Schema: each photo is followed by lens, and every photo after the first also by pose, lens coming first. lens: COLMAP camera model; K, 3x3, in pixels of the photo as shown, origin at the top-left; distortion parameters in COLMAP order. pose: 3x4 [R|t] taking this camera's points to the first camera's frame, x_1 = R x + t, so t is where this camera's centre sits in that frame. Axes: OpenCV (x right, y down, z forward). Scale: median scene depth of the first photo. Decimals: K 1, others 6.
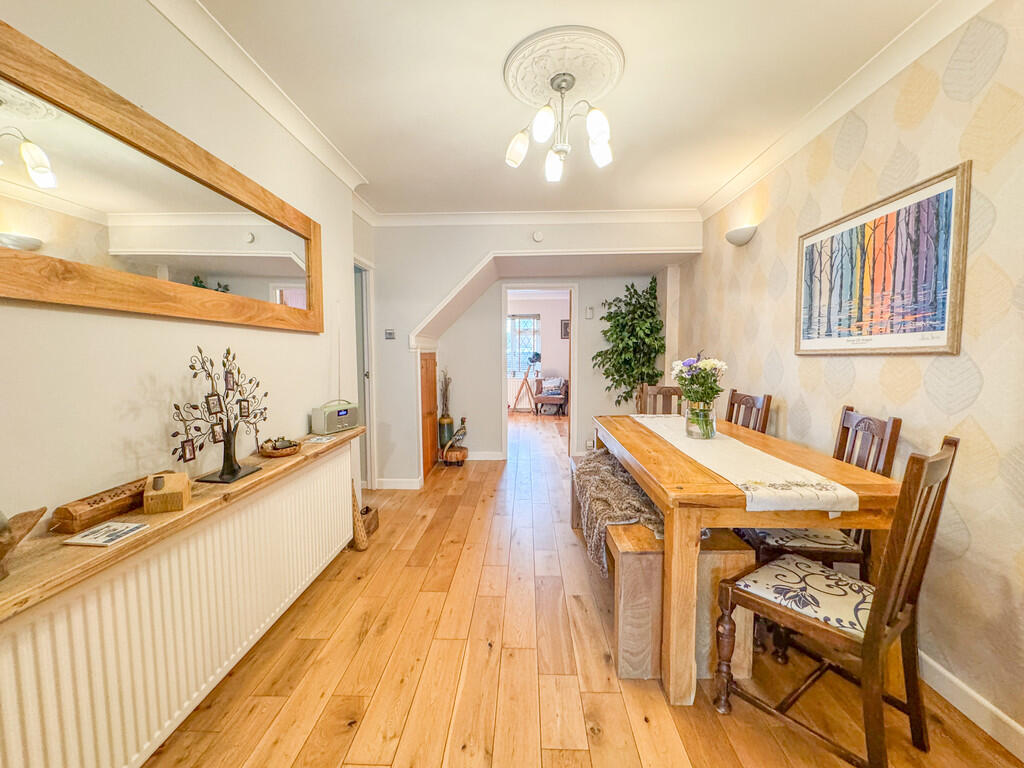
lens RADIAL K [[424.3, 0, 510.3], [0, 424.3, 382.4], [0, 0, 1]] dist [0.000716, 0.000933]
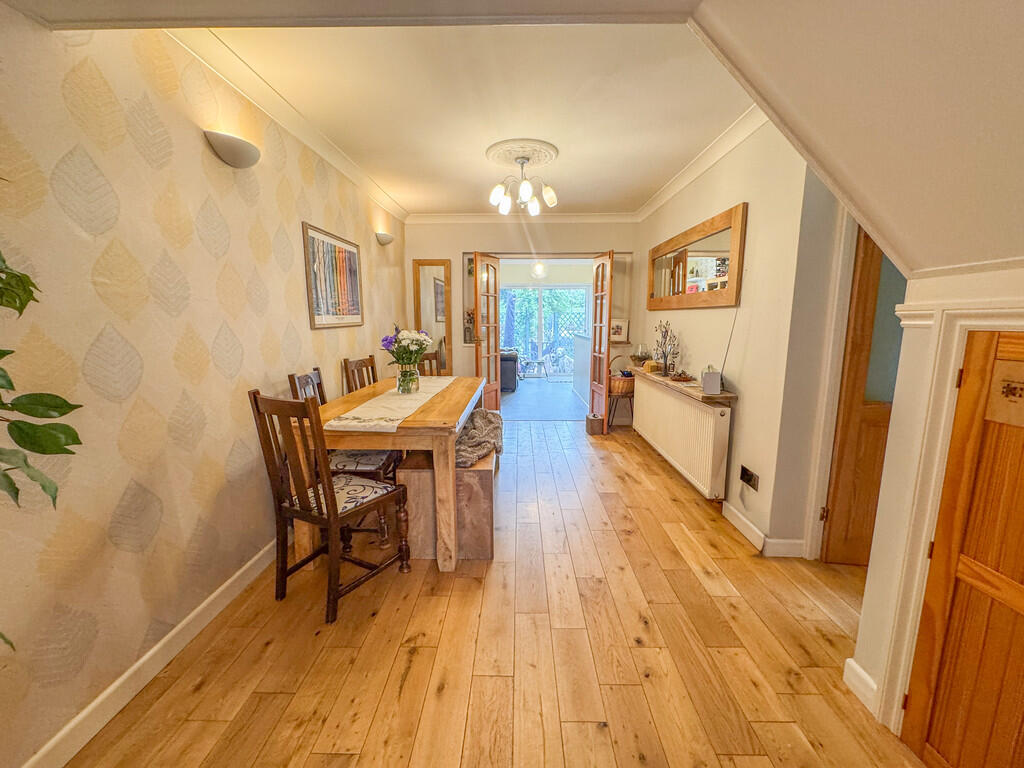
lens RADIAL K [[424.3, 0, 510.5], [0, 424.3, 387.6], [0, 0, 1]] dist [0.000716, 0.000933]
pose [[-0.999806, 0.010495, -0.016645, 0.171401], [0.006429, 0.973696, 0.227759, -0.180734], [0.018597, 0.227608, -0.973575, 2.339658]]
